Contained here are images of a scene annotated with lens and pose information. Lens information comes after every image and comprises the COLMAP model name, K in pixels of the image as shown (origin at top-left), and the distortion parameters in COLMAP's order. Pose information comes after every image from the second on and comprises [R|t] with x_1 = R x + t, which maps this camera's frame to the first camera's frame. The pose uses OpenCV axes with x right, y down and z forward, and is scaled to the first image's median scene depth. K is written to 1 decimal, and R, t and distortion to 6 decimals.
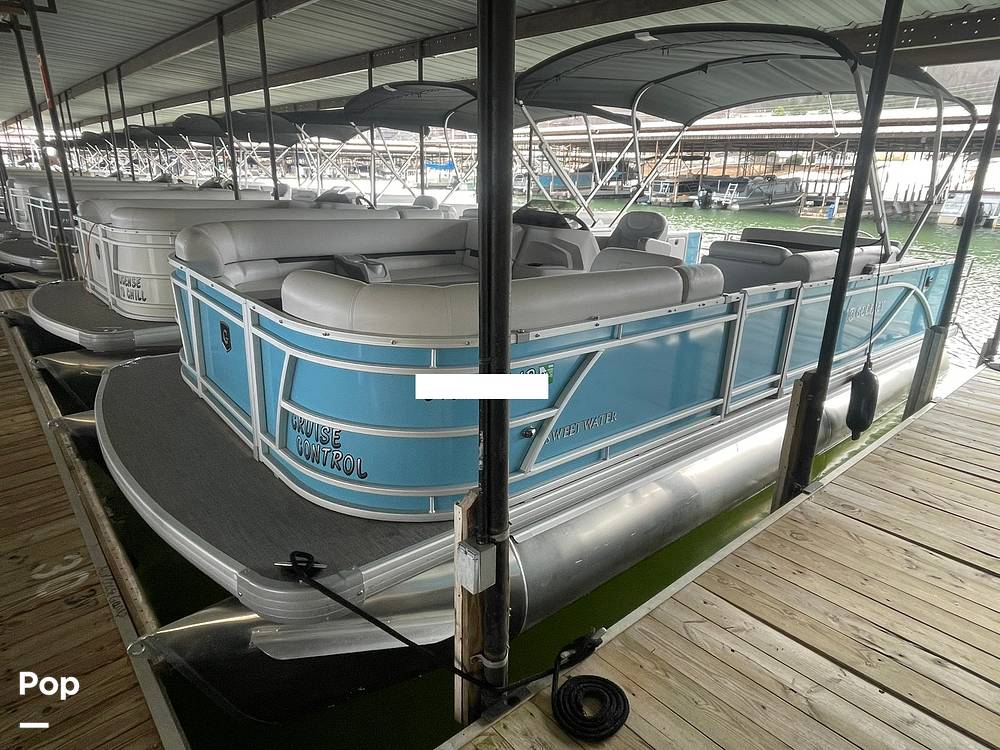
lens RADIAL K [[605.0, 0, 500.0], [0, 605.0, 375.0], [0, 0, 1]] dist [-0.005846, -0.001981]
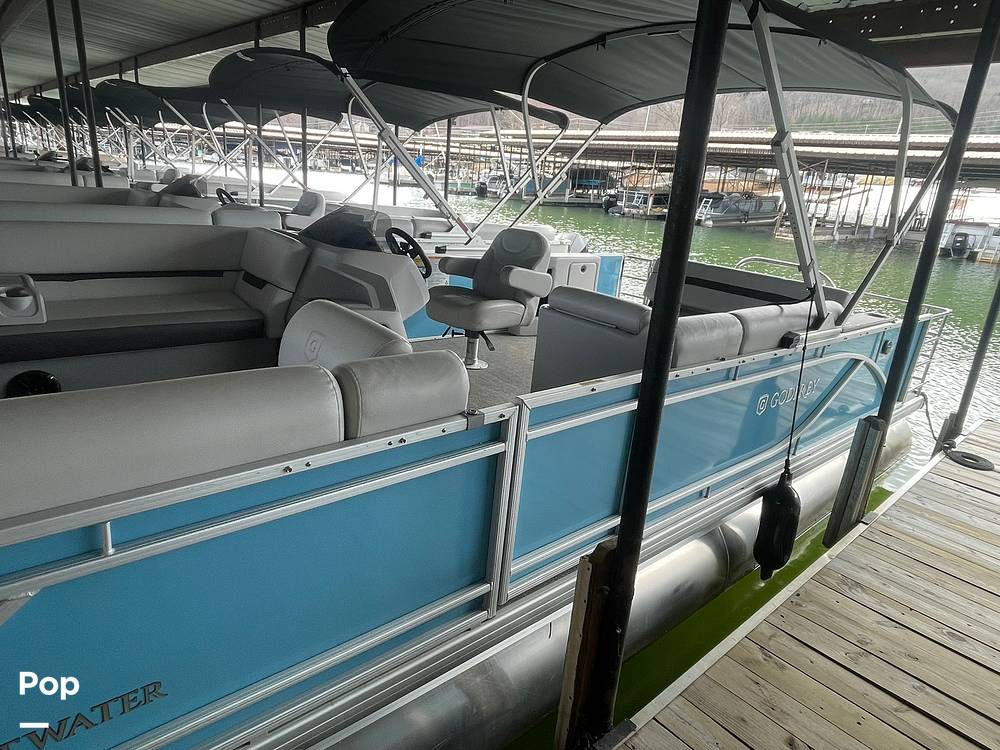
lens RADIAL K [[601.2, 0, 494.7], [0, 601.2, 376.7], [0, 0, 1]] dist [0.000916, -0.000542]
pose [[0.998429, 0.050744, 0.023780, 0.156095], [-0.050774, 0.998710, 0.000669, -0.067844], [-0.023716, -0.001875, 0.999717, 0.197850]]
